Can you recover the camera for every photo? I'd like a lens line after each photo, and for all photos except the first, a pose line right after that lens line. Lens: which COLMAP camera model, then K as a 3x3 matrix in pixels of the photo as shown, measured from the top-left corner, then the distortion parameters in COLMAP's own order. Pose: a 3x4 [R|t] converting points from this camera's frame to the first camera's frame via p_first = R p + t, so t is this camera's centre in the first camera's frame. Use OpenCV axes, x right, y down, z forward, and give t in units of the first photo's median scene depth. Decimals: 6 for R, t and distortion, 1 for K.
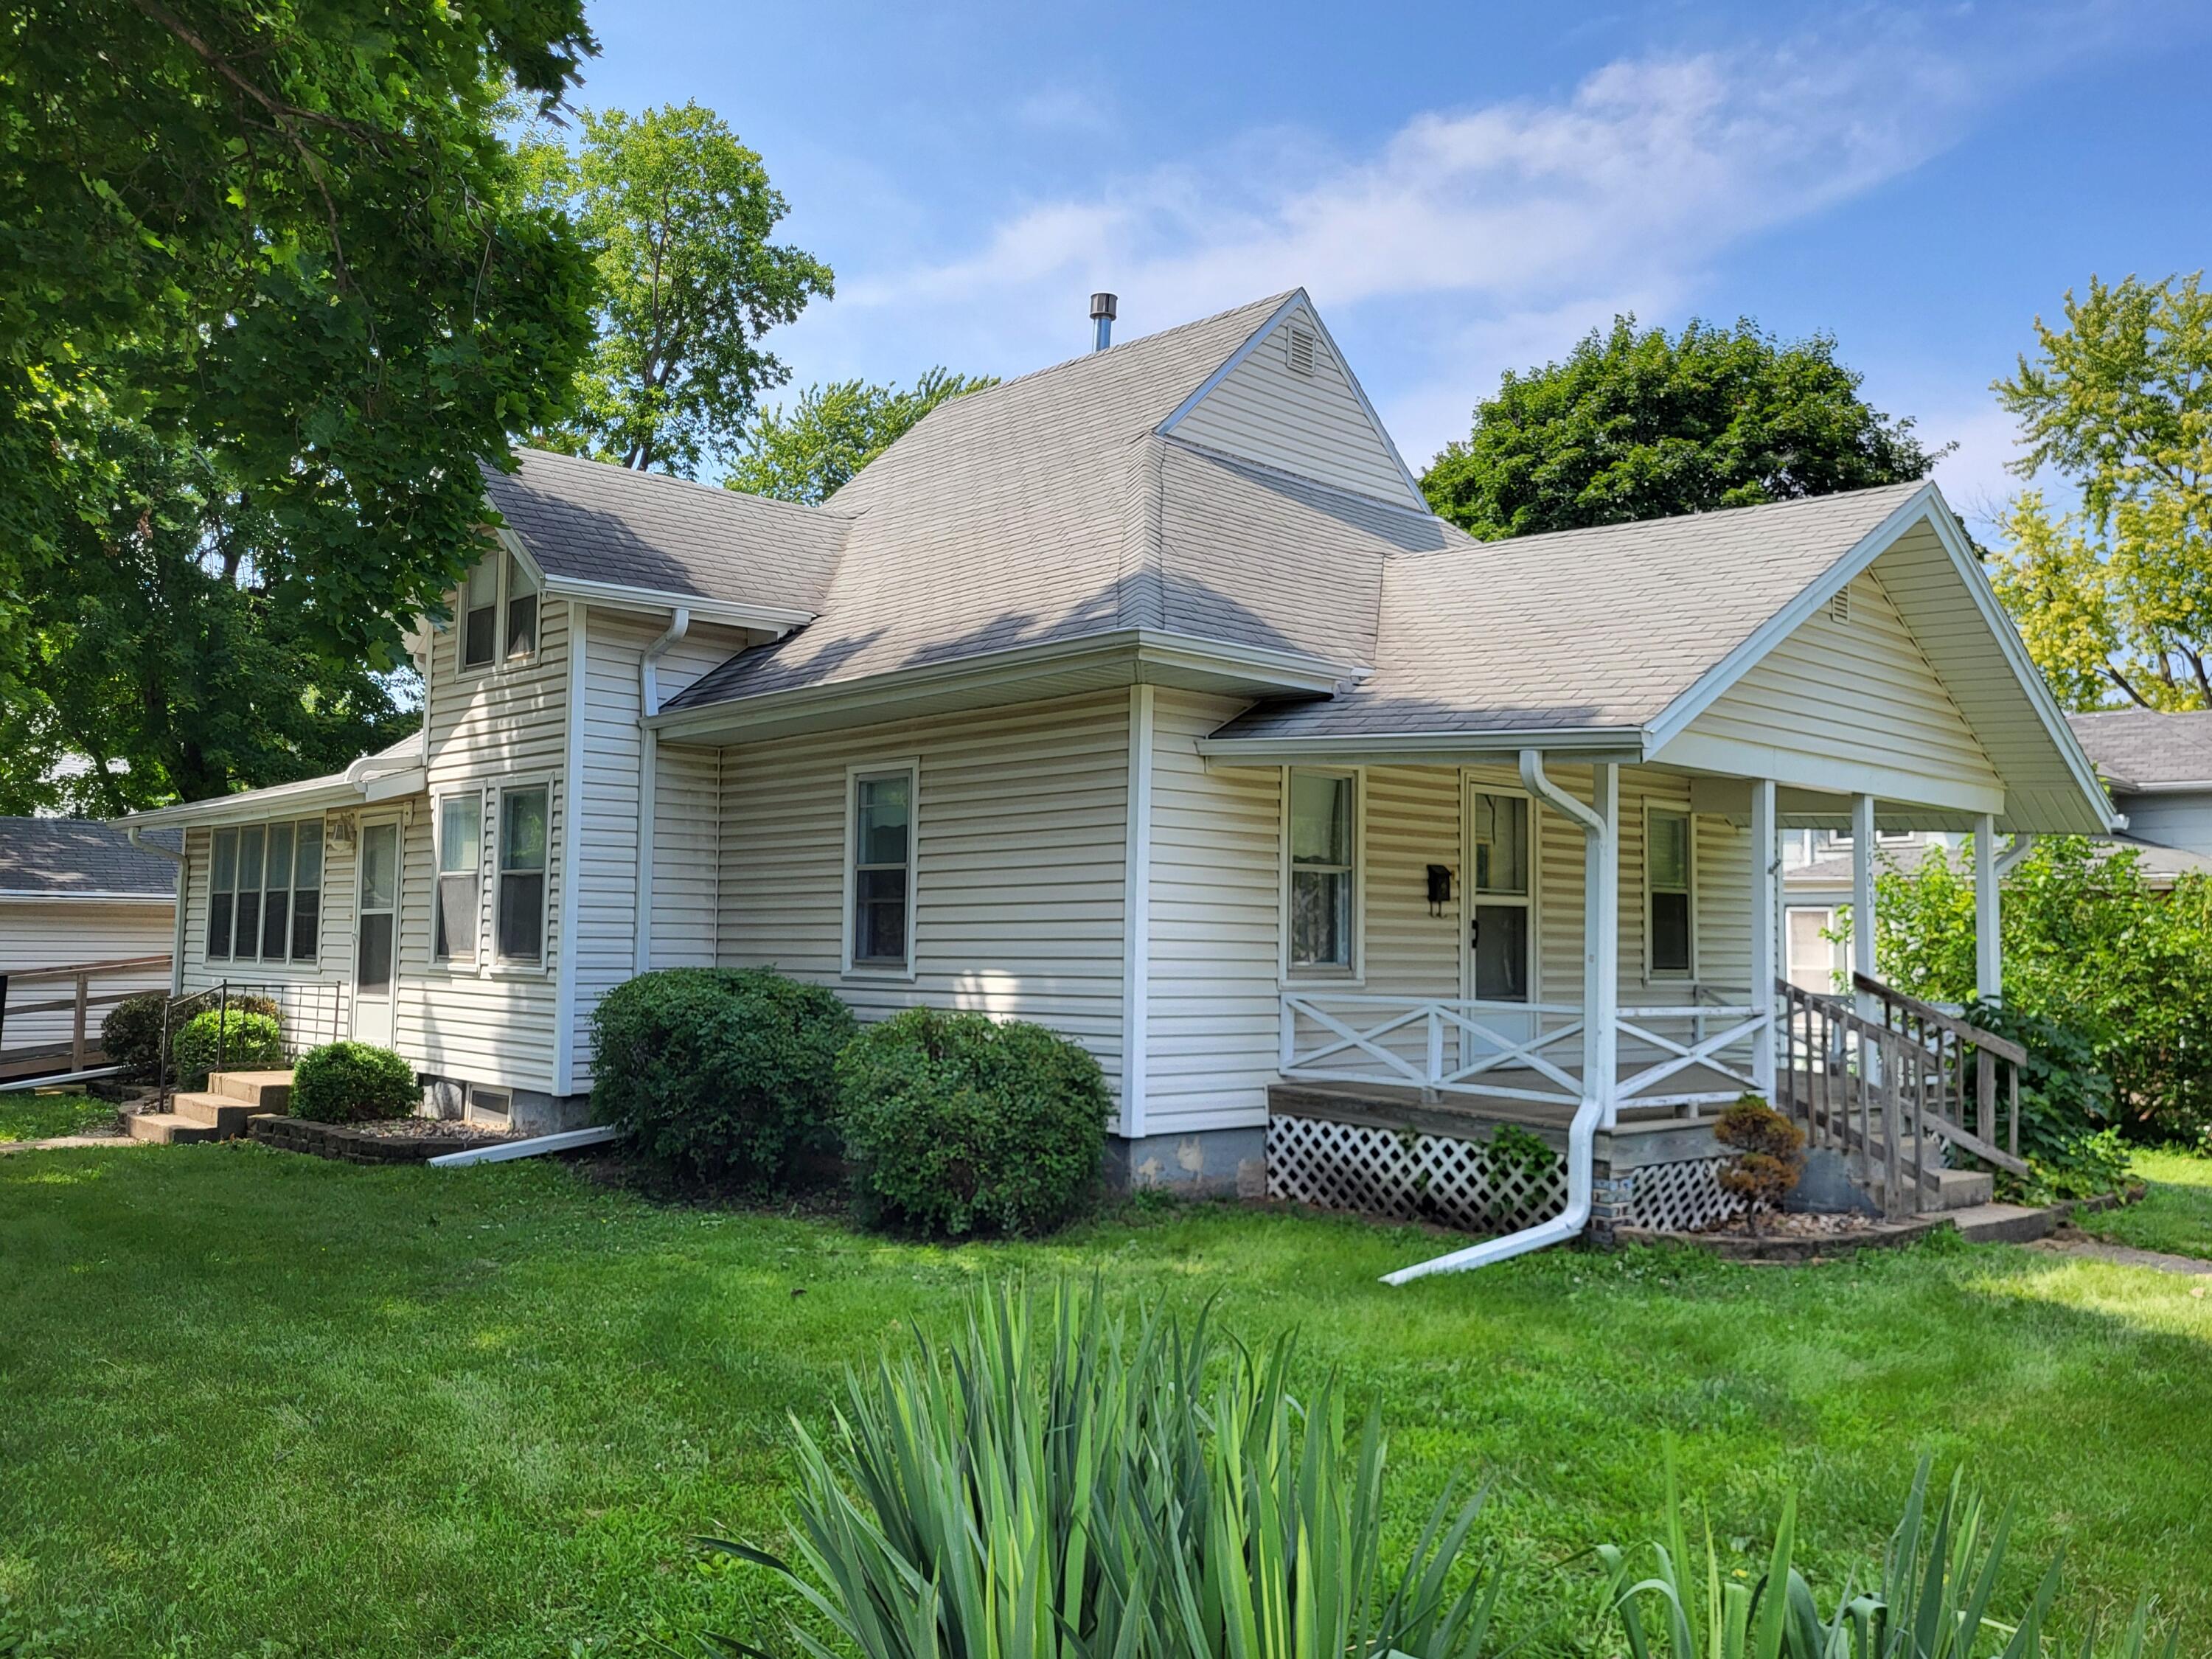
lens RADIAL K [[1800.2, 0, 1106.0], [0, 1800.2, 829.5], [0, 0, 1]] dist [0.000959, -0.000192]
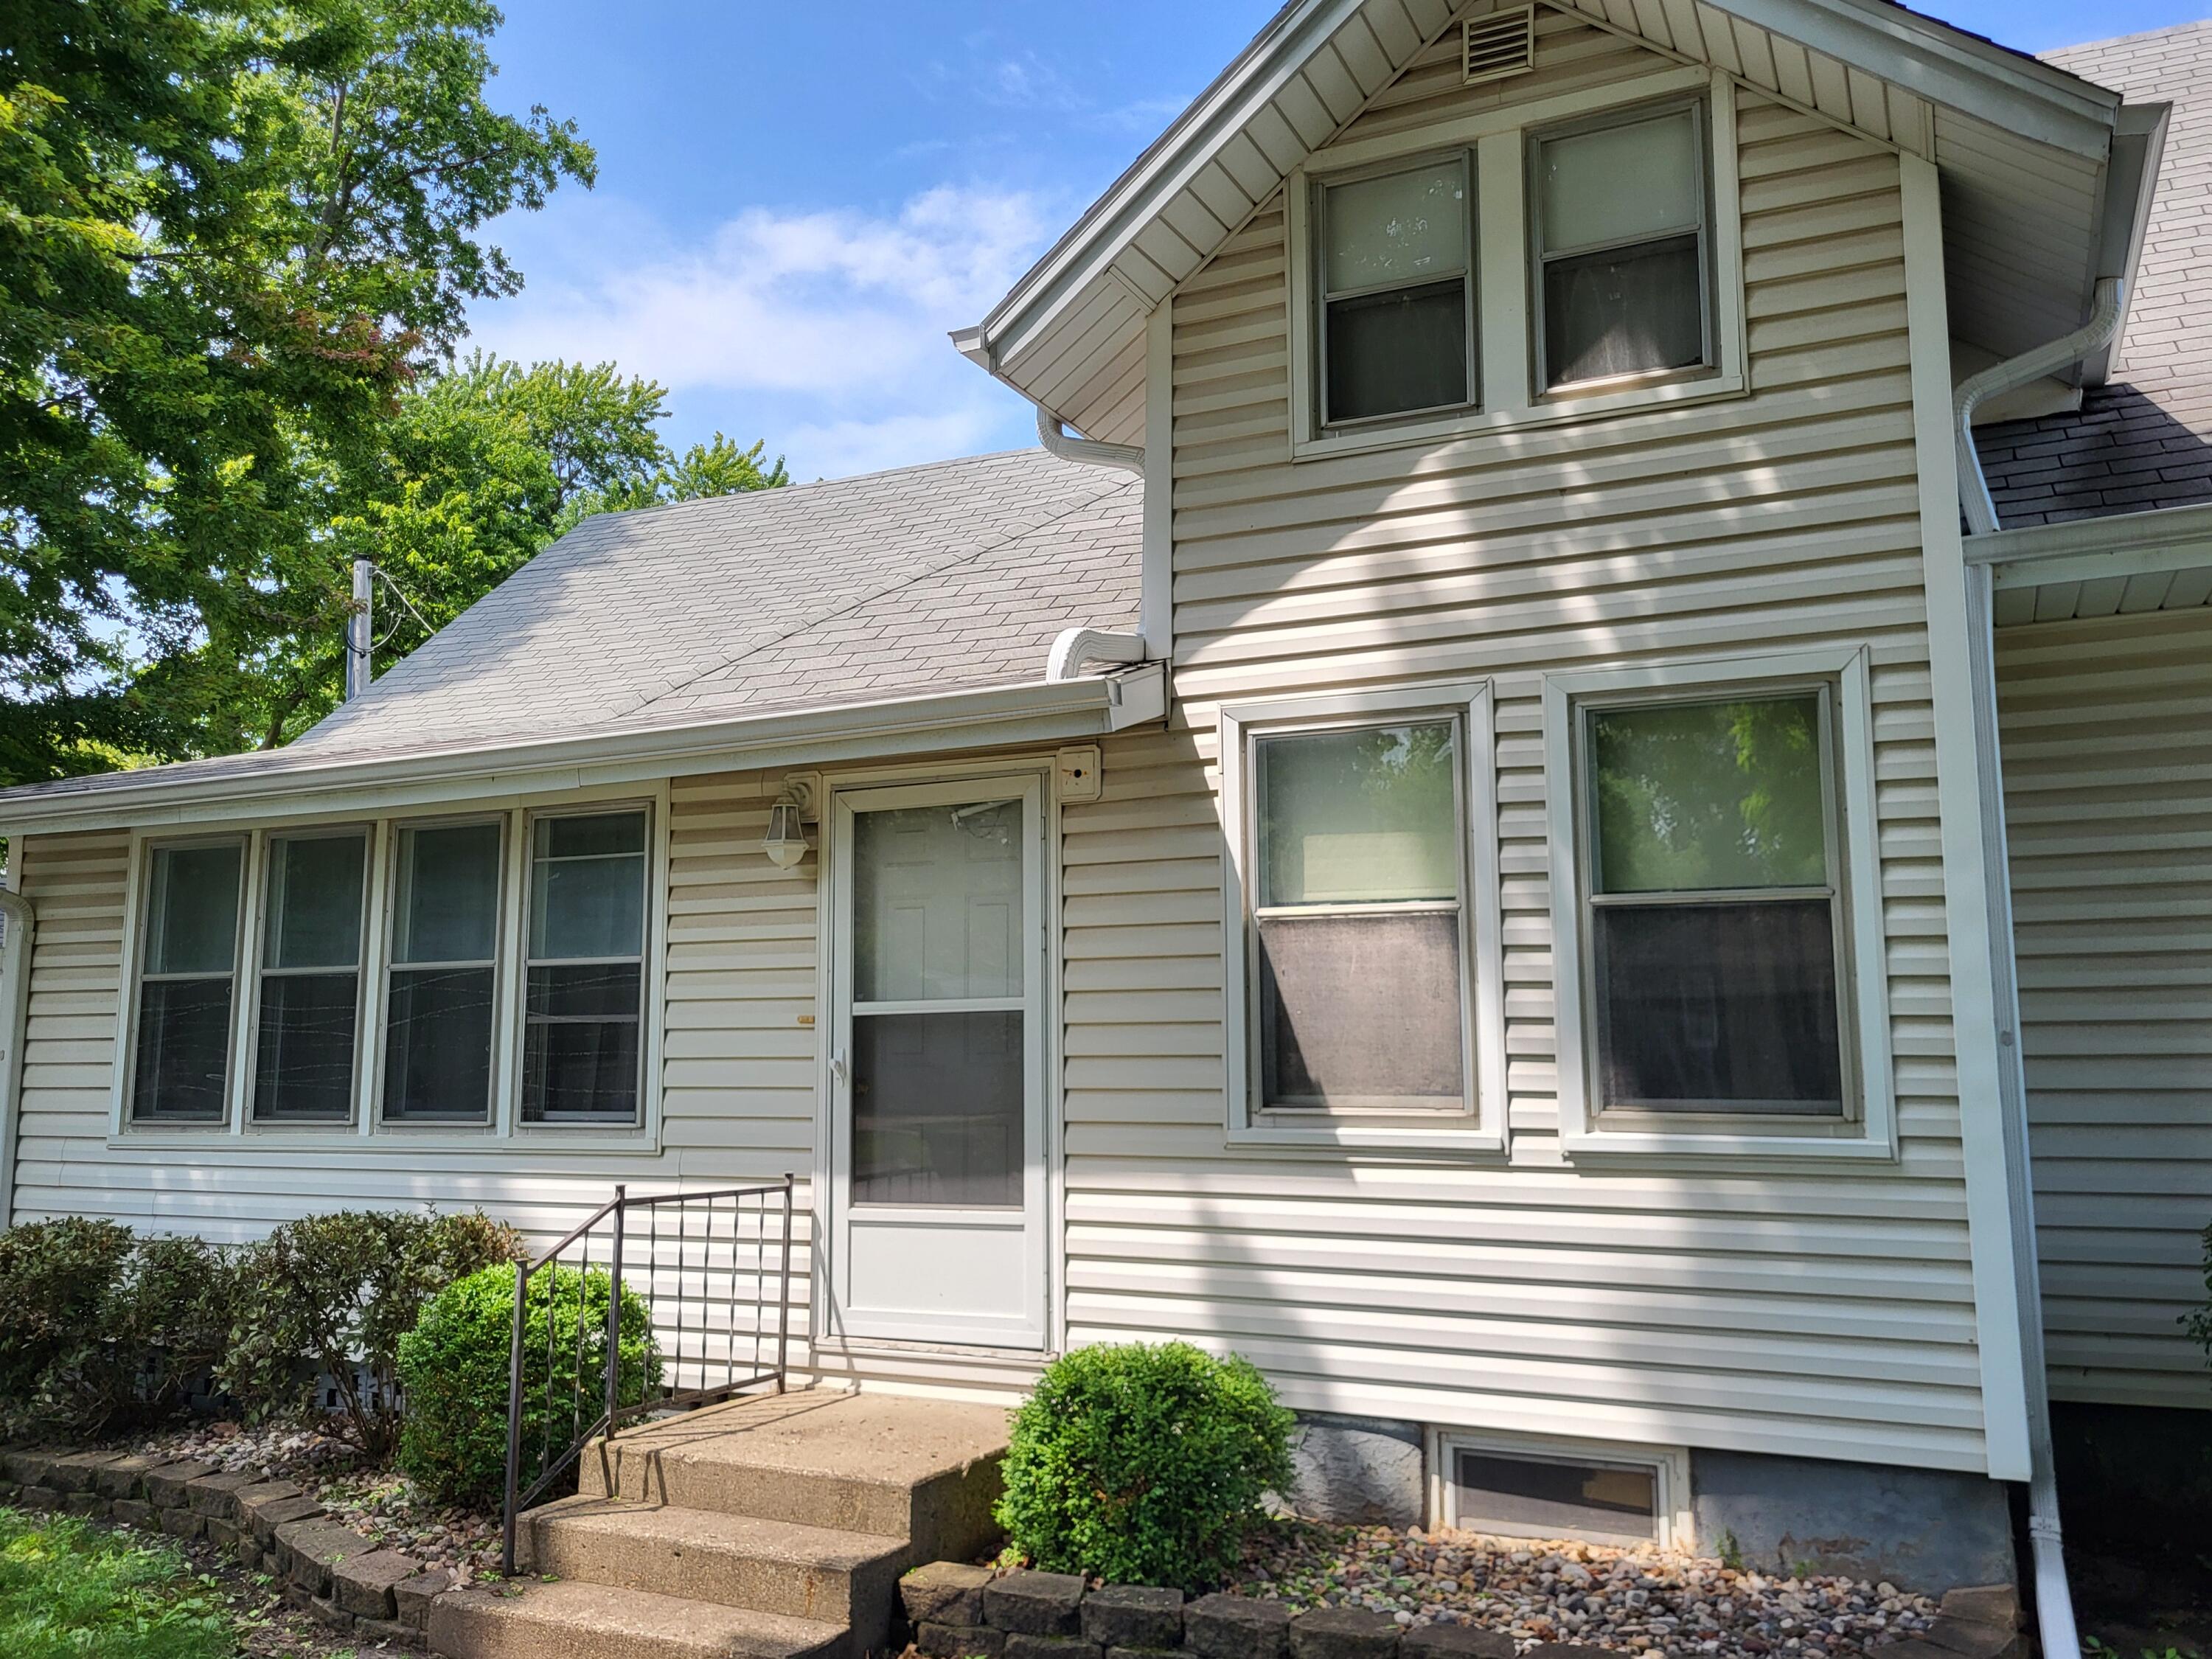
lens RADIAL K [[1817.7, 0, 1106.0], [0, 1817.7, 829.5], [0, 0, 1]] dist [0.056721, 0.003645]
pose [[0.933293, 0.027101, 0.358092, -0.550252], [-0.005131, 0.998053, -0.062162, 0.031895], [-0.359079, 0.056178, 0.931615, 0.613807]]
